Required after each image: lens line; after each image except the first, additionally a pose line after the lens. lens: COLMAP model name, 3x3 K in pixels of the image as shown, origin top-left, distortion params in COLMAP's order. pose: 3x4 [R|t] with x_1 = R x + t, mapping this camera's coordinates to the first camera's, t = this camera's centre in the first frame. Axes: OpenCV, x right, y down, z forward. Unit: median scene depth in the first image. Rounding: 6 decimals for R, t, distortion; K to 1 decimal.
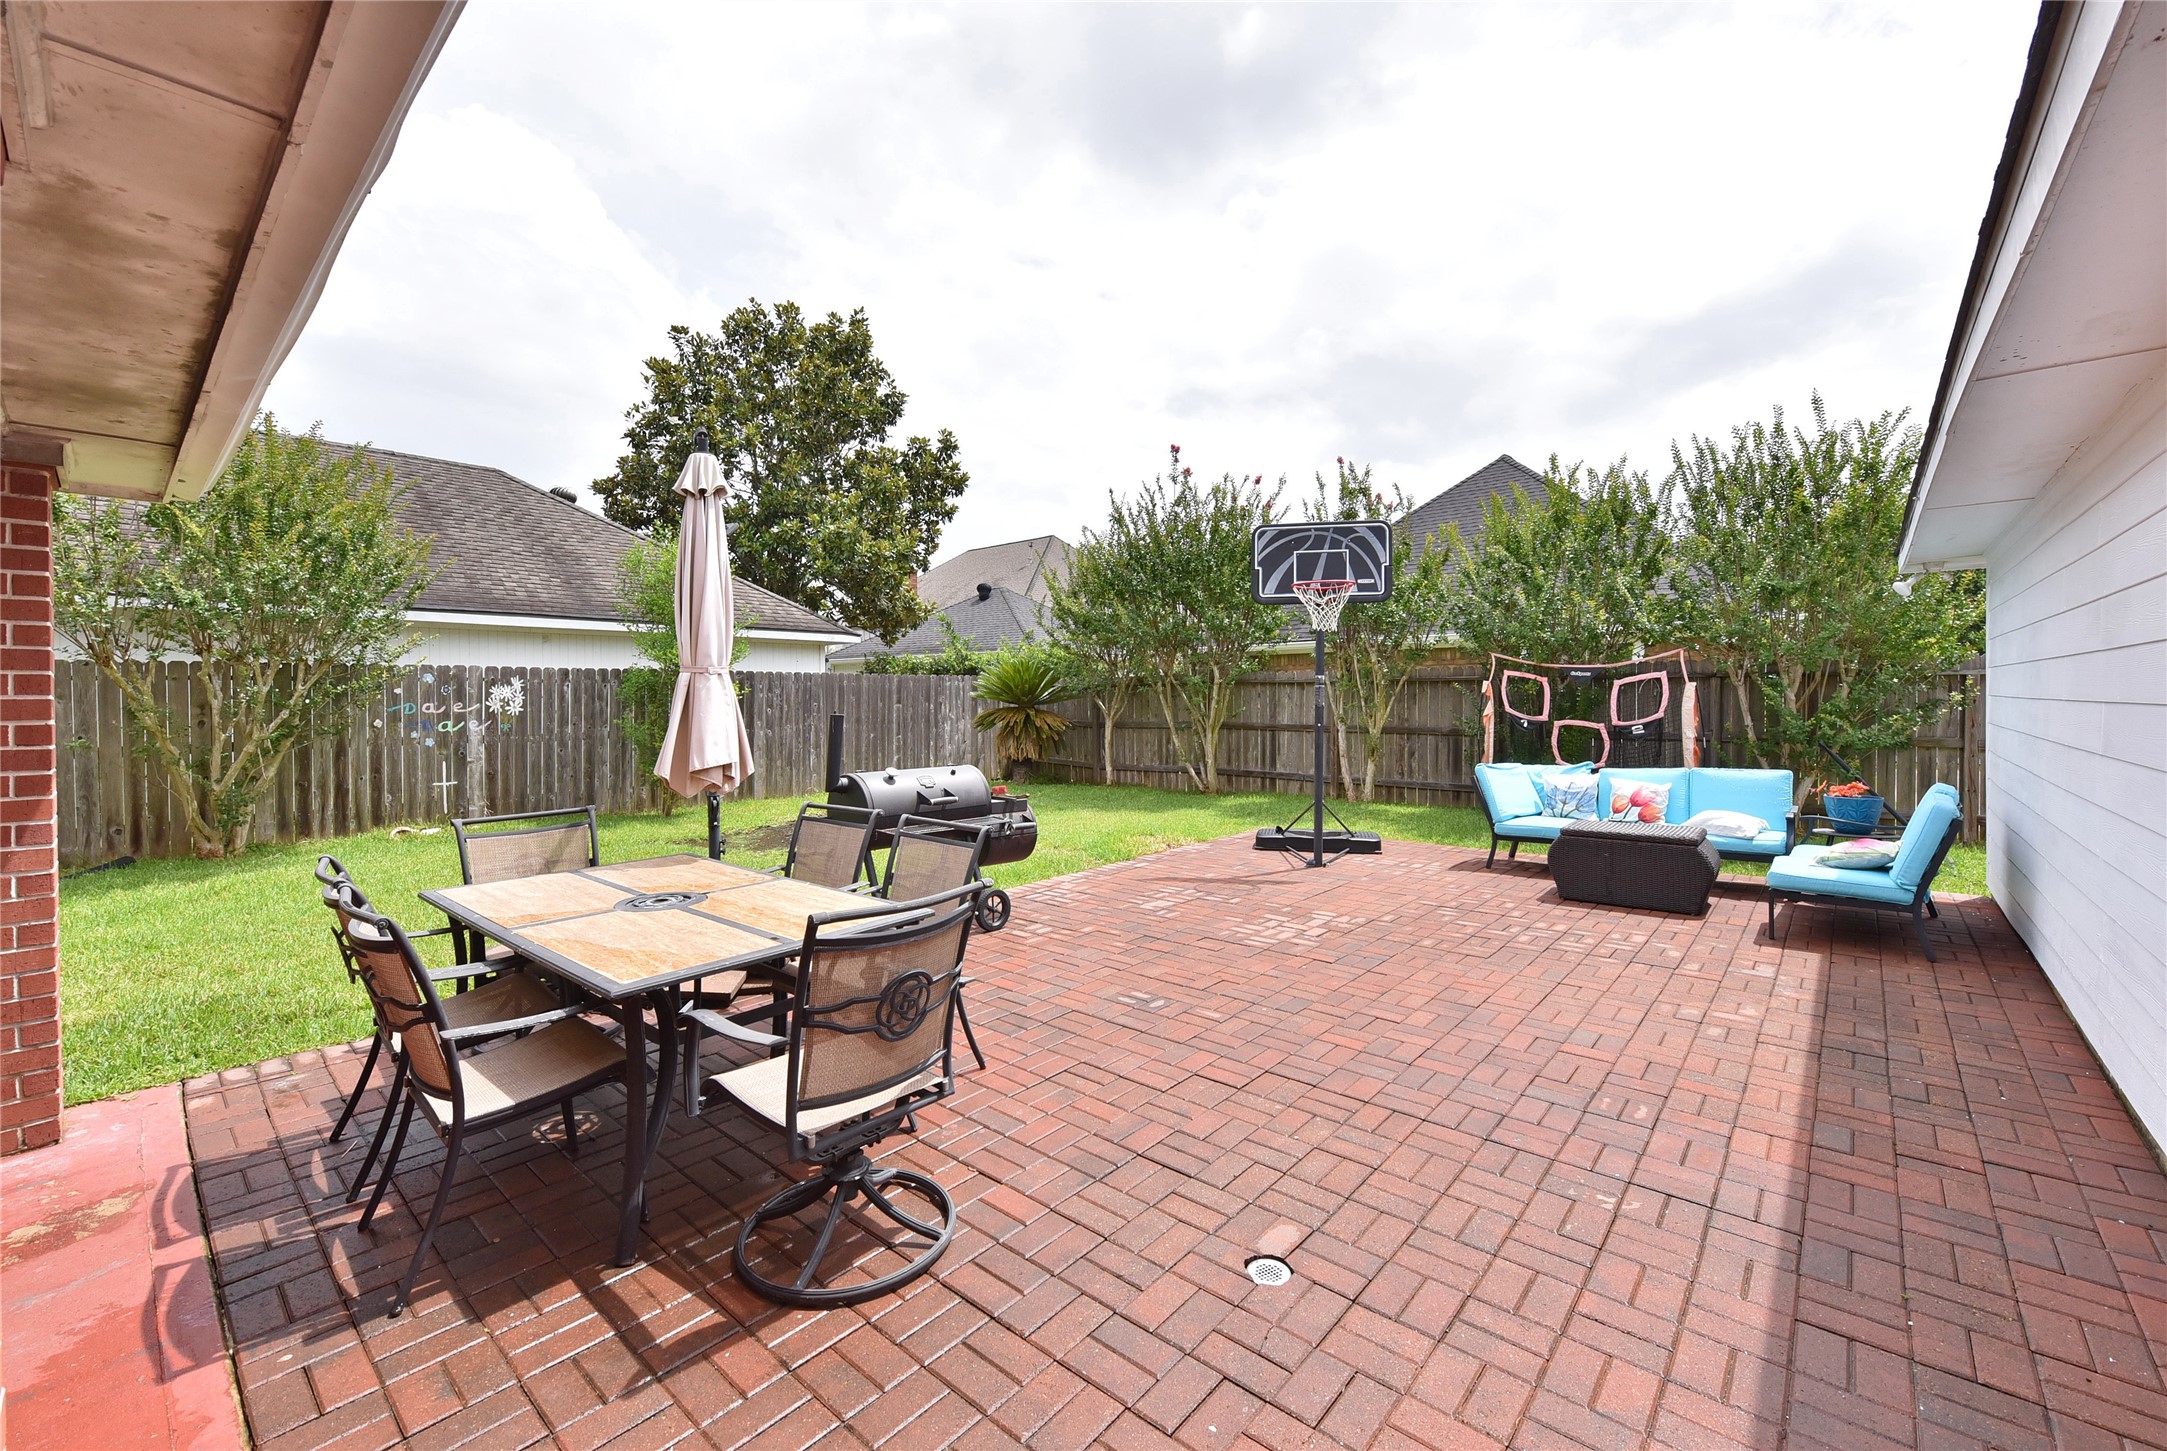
lens RADIAL K [[878.2, 0, 1088.9], [0, 878.2, 704.4], [0, 0, 1]] dist [0.000759, -0.000050]
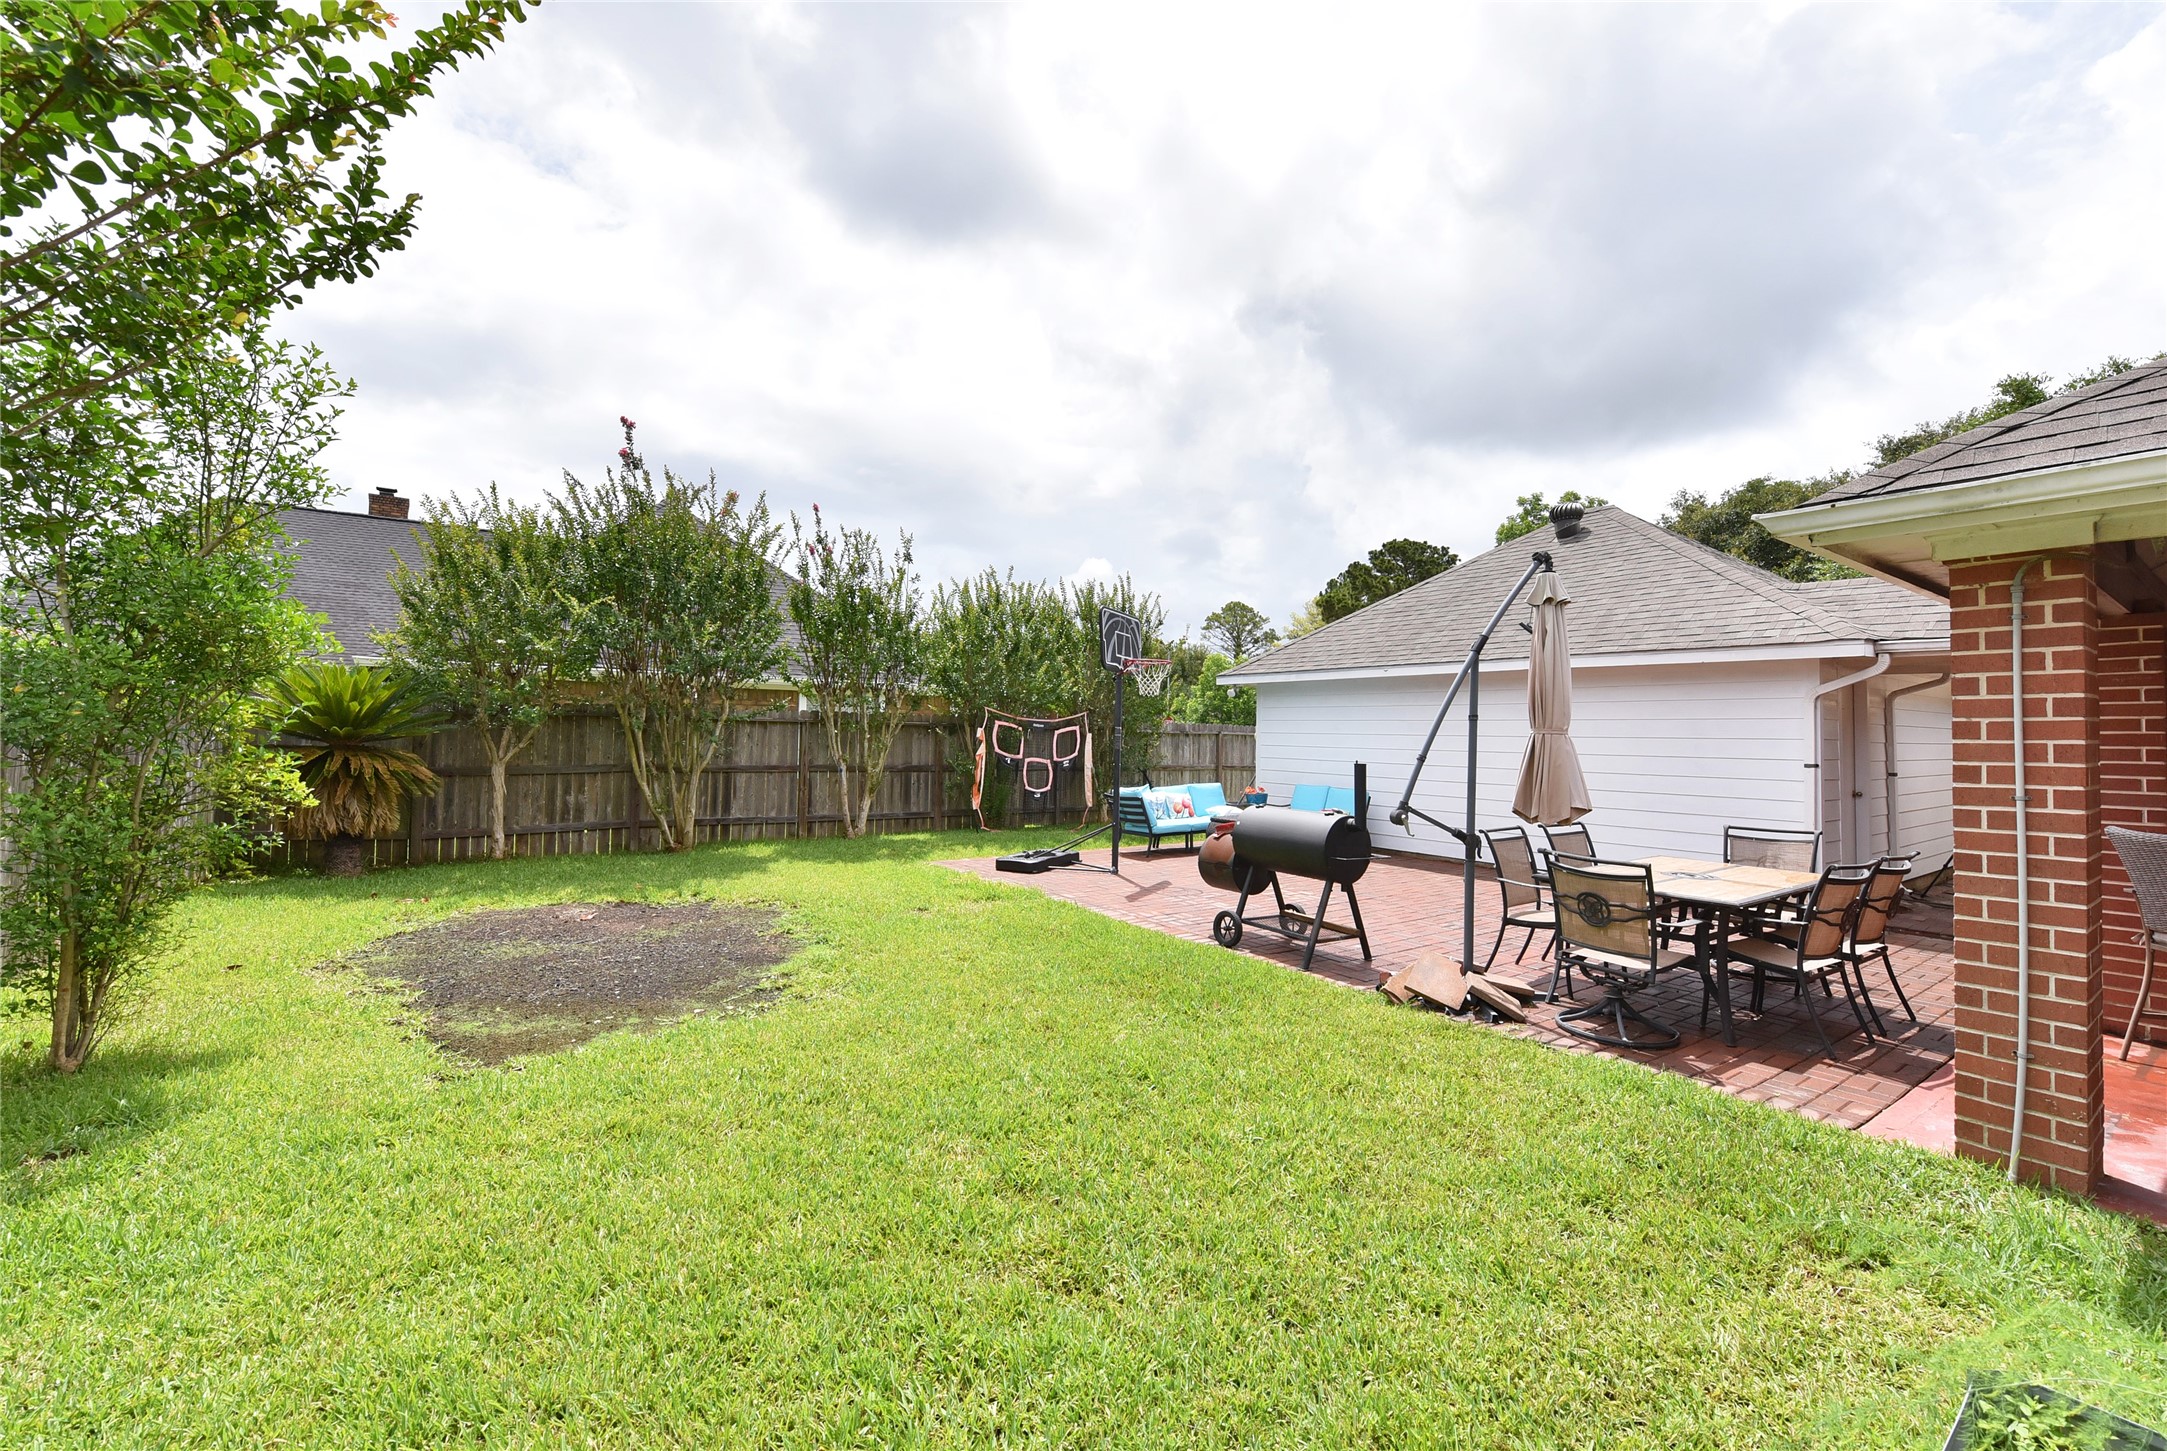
lens RADIAL K [[867.6, 0, 1090.2], [0, 867.6, 707.6], [0, 0, 1]] dist [0.002162, 0.000253]
pose [[0.231107, 0.042597, 0.971995, -0.826217], [-0.011325, 0.999091, -0.041092, -0.006988], [-0.972863, -0.001512, 0.231379, 0.598159]]
